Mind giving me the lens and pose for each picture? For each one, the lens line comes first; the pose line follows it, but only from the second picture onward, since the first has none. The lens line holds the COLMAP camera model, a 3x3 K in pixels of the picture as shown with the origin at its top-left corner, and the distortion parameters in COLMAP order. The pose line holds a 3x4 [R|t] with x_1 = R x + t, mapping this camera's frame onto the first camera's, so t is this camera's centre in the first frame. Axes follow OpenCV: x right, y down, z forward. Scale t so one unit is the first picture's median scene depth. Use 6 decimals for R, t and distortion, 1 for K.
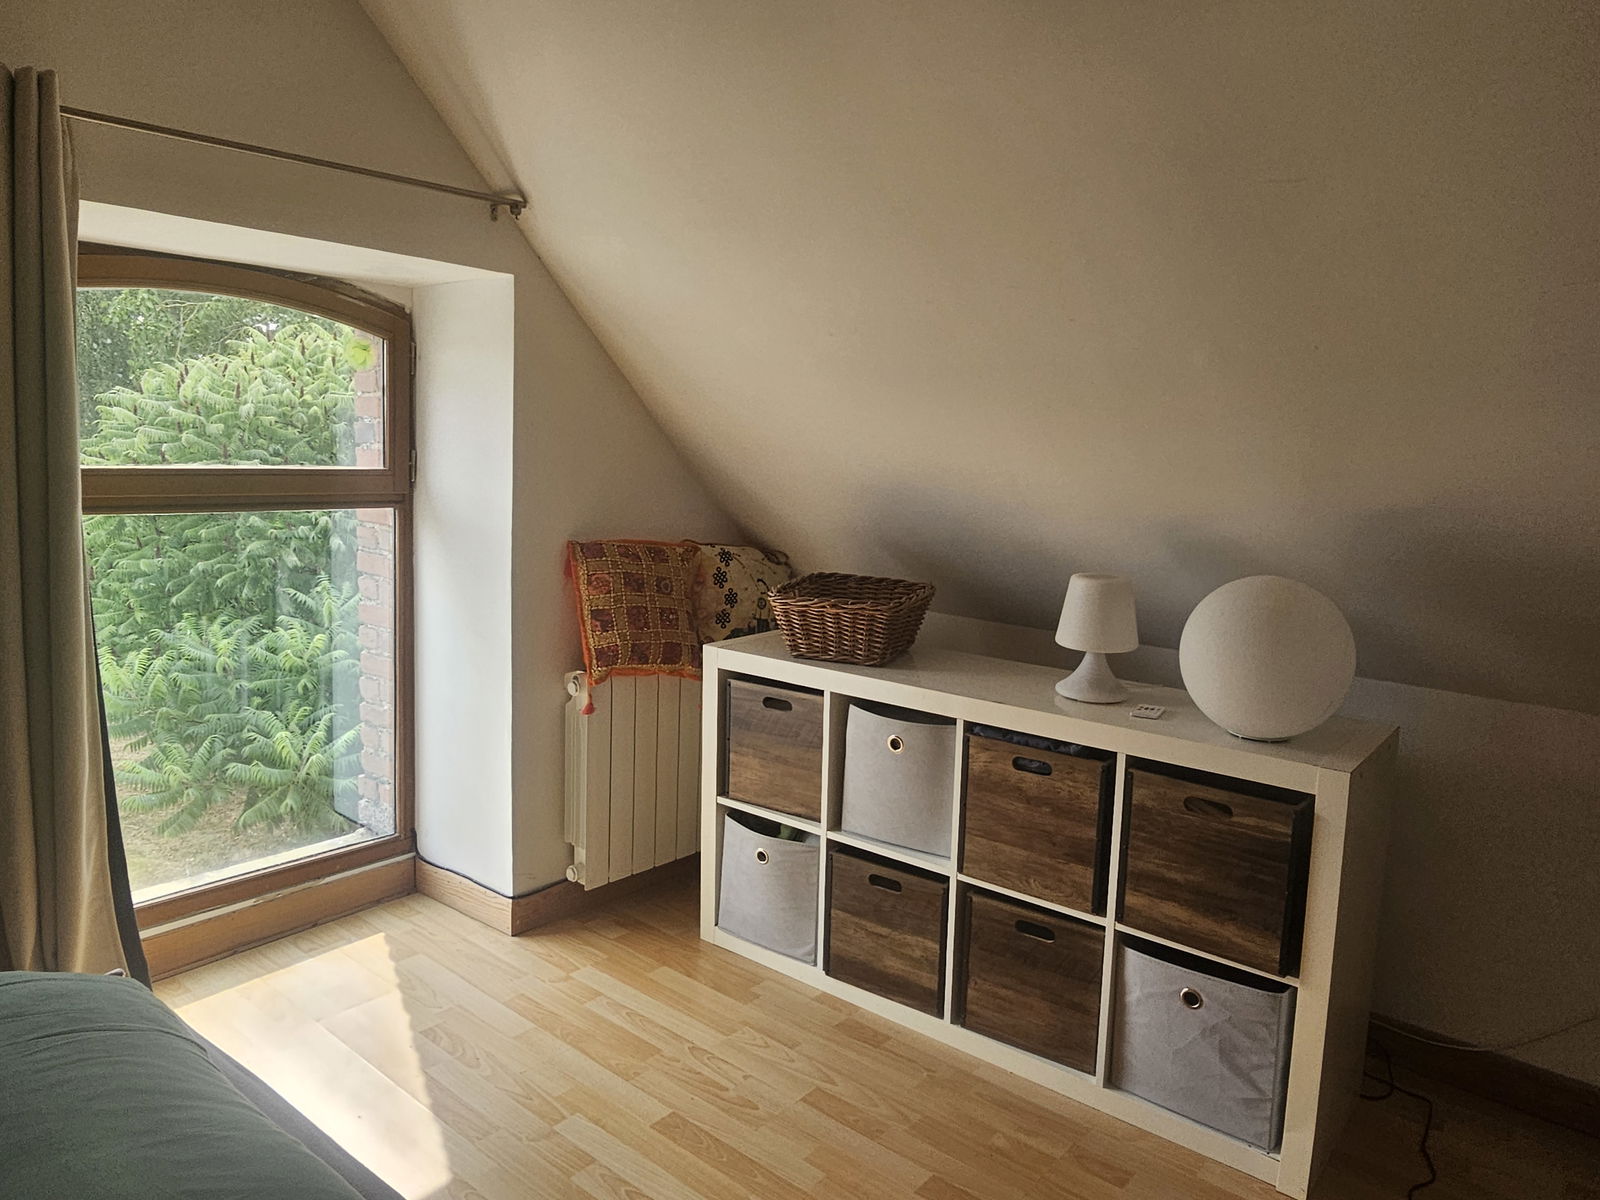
lens RADIAL K [[1046.8, 0, 793.2], [0, 1046.8, 586.8], [0, 0, 1]] dist [-0.000904, 0.003208]
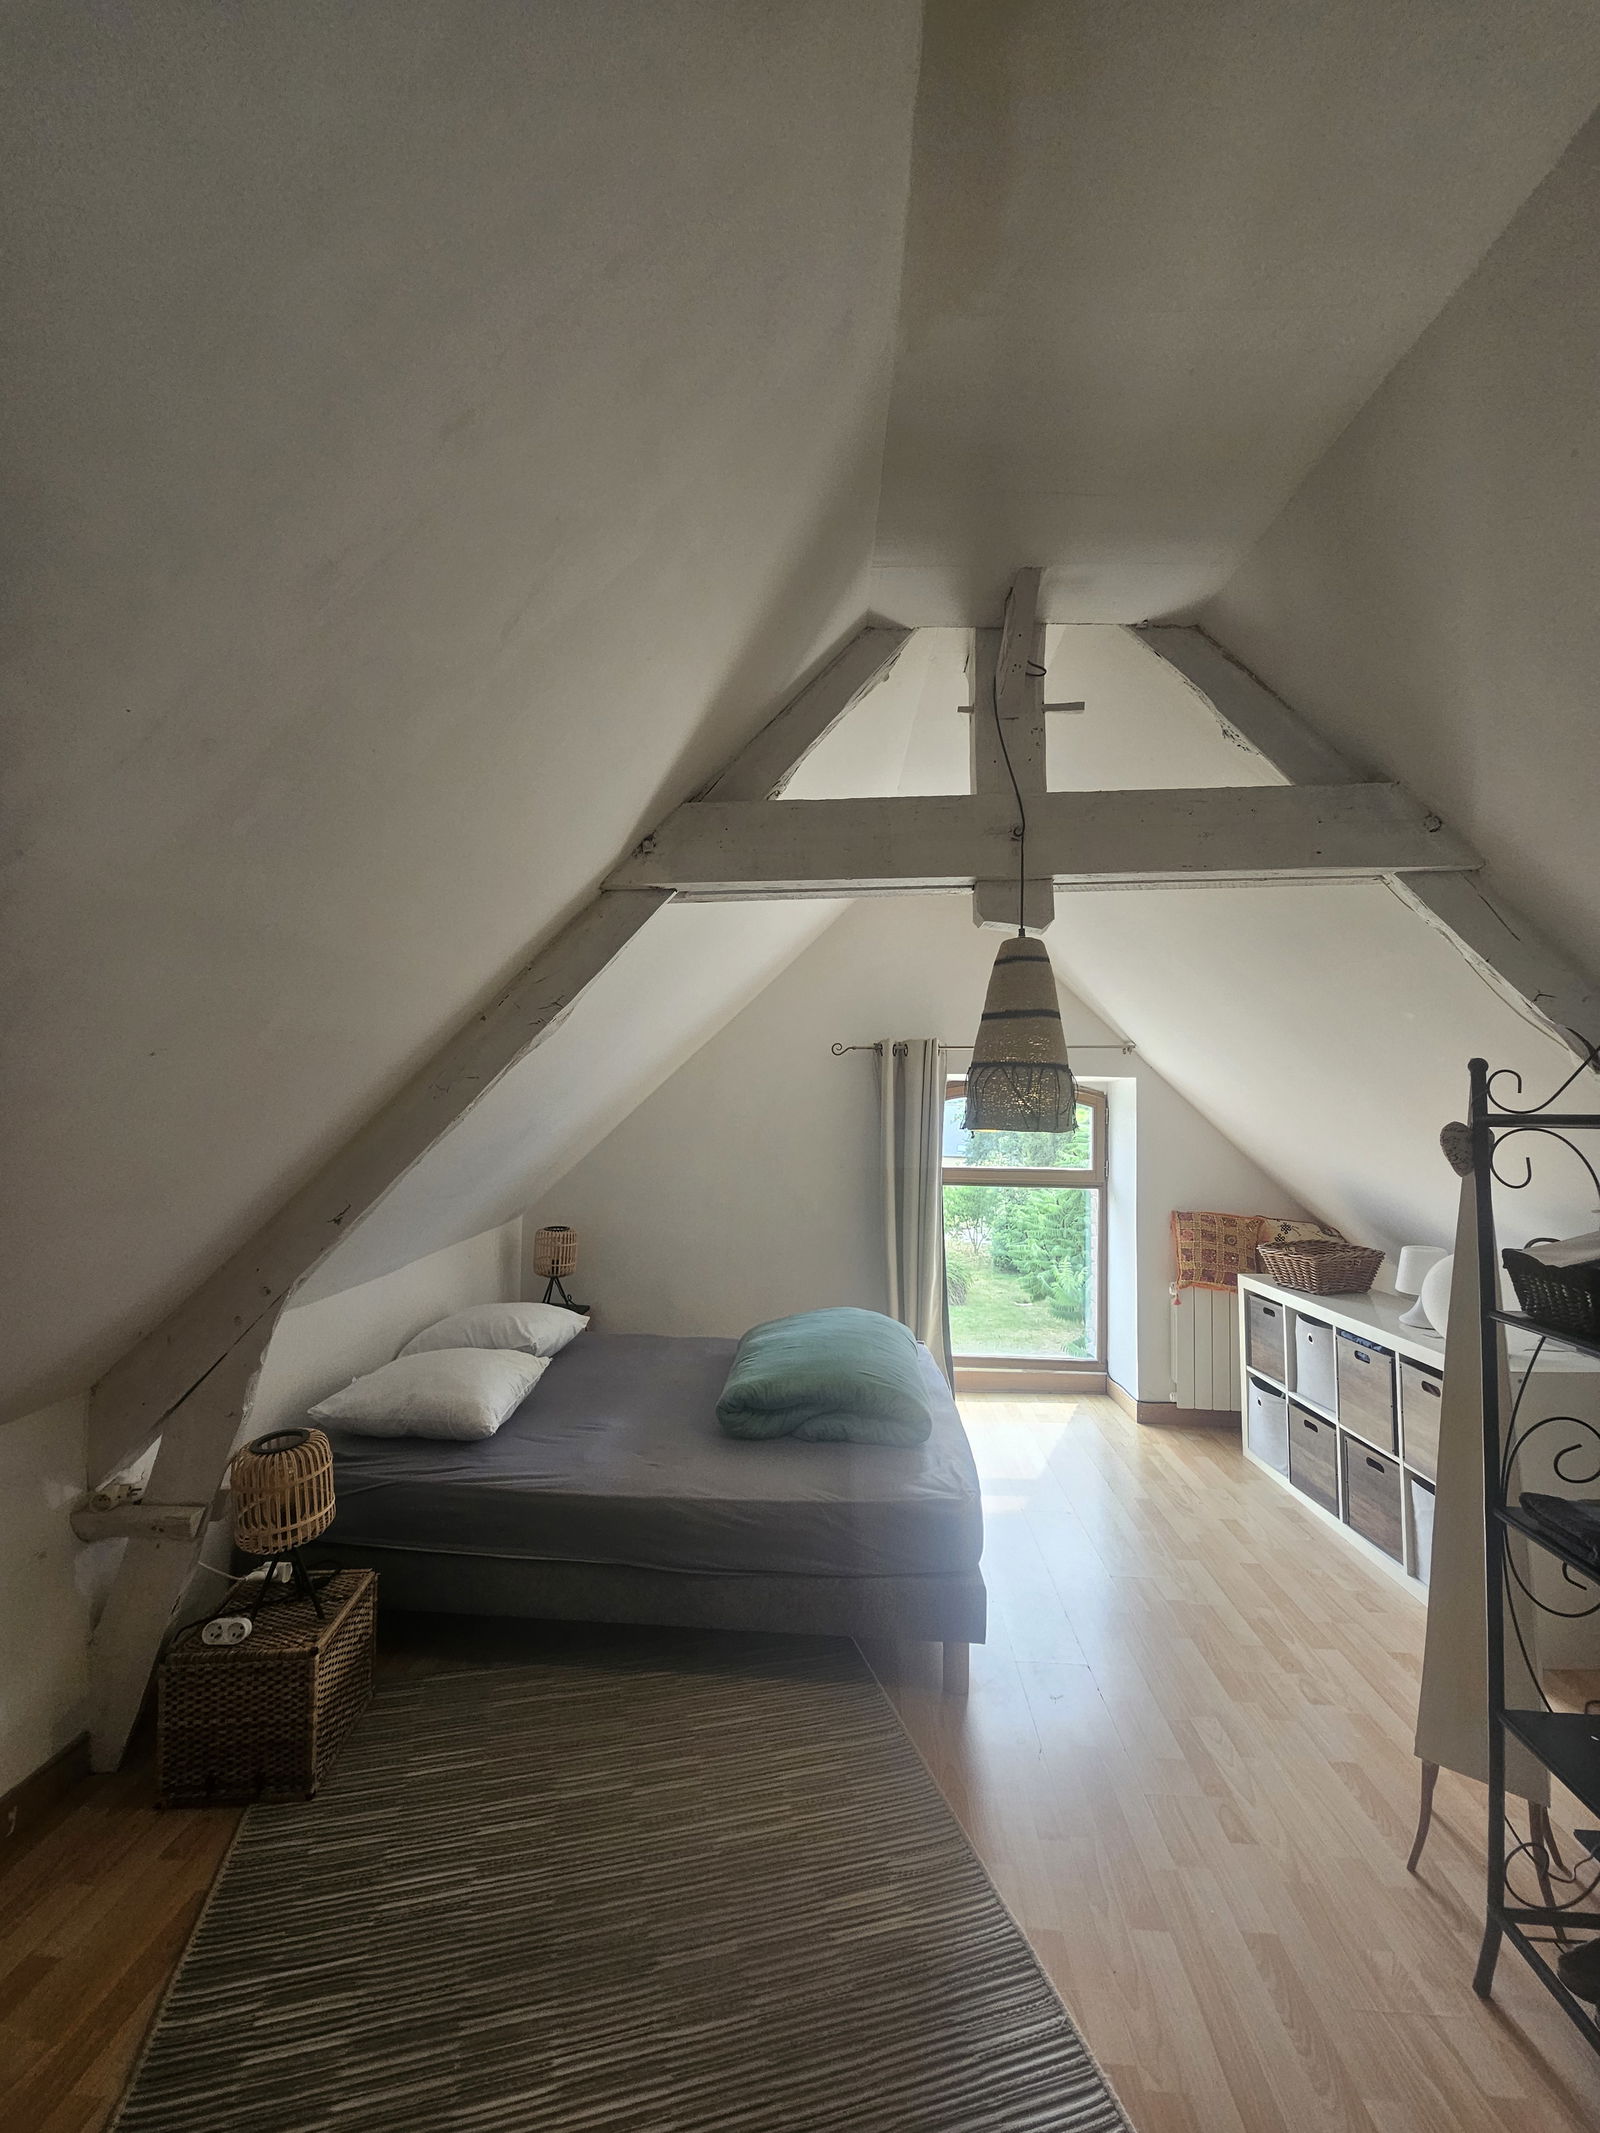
lens RADIAL K [[873.2, 0, 797.7], [0, 873.2, 1072.9], [0, 0, 1]] dist [-0.001027, 0.000685]
pose [[0.581923, -0.072184, -0.810034, 0.702867], [-0.096811, 0.982821, -0.157130, 0.025624], [0.807461, 0.169857, 0.564938, -0.485843]]
